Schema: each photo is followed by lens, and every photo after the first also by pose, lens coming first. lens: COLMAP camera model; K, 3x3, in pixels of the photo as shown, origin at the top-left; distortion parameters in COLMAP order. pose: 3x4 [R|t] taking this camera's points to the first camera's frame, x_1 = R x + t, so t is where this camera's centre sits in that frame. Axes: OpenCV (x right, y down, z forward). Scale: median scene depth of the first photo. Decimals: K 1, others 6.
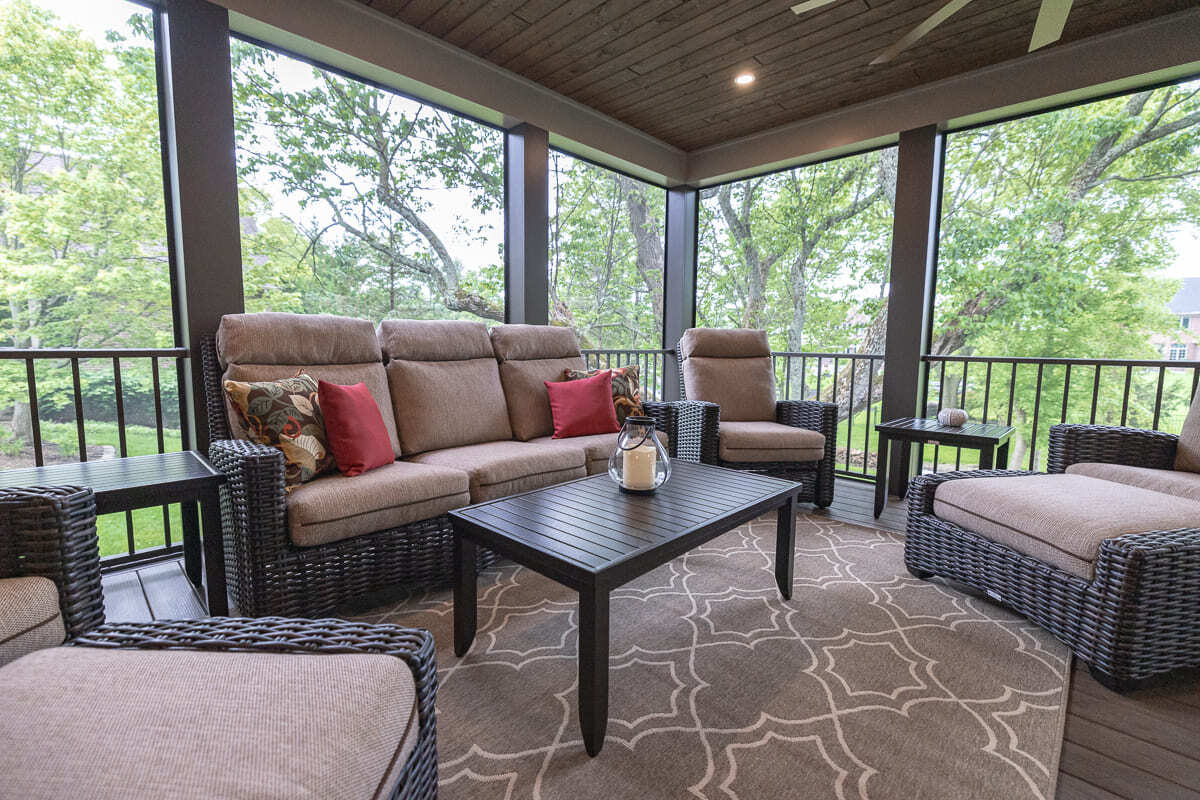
lens RADIAL K [[516.4, 0, 589.2], [0, 516.4, 397.1], [0, 0, 1]] dist [-0.005761, 0.000427]
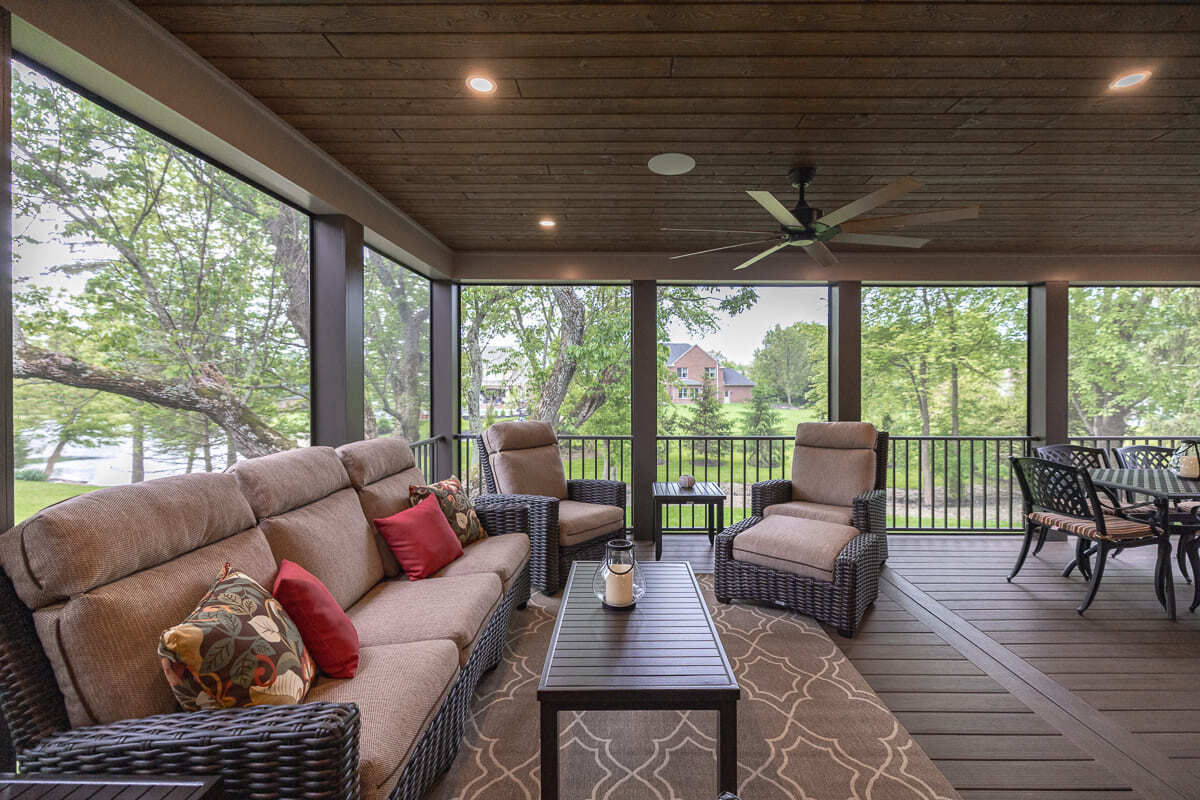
lens RADIAL K [[503.9, 0, 620.4], [0, 503.9, 395.9], [0, 0, 1]] dist [0.001245, -0.000132]
pose [[0.708282, -0.016683, 0.705732, -0.616386], [0.075683, 0.995753, -0.052417, -0.201336], [-0.701861, 0.090538, 0.706537, 0.135028]]
